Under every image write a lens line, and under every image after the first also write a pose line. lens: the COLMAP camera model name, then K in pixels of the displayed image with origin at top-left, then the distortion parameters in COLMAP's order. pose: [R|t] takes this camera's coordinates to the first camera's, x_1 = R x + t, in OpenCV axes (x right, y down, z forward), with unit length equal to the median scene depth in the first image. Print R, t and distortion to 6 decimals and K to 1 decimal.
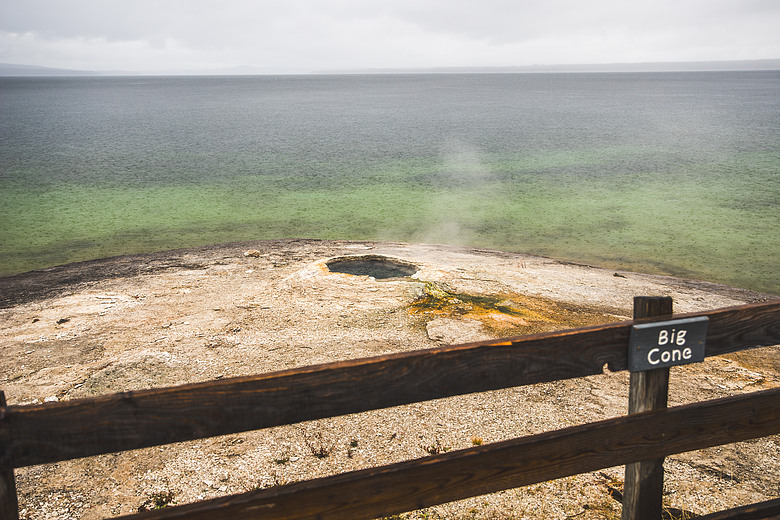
lens RADIAL K [[840.5, 0, 388.2], [0, 840.5, 260.3], [0, 0, 1]] dist [0.023891, 0.000000]
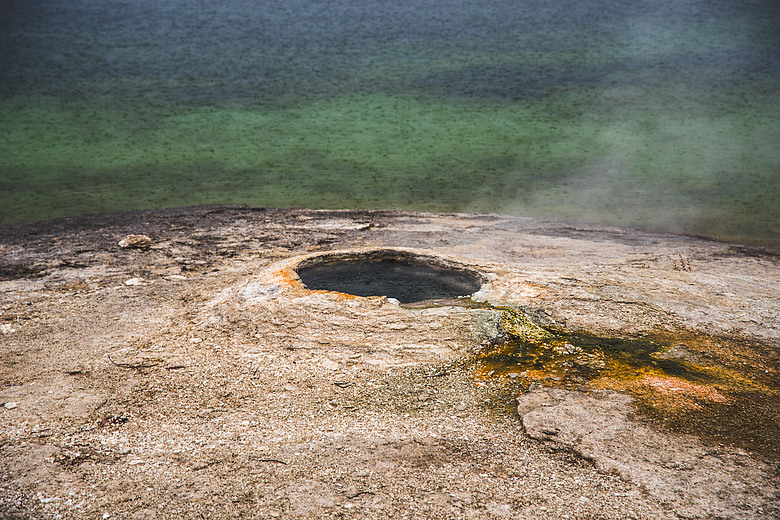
lens RADIAL K [[1549.5, 0, 391.6], [0, 1549.5, 260.0], [0, 0, 1]] dist [0.344249, 0.000000]
pose [[0.999824, -0.011364, 0.014897, -0.033732], [0.011078, 0.999755, 0.019148, -0.020609], [-0.015111, -0.018979, 0.999706, 0.094077]]
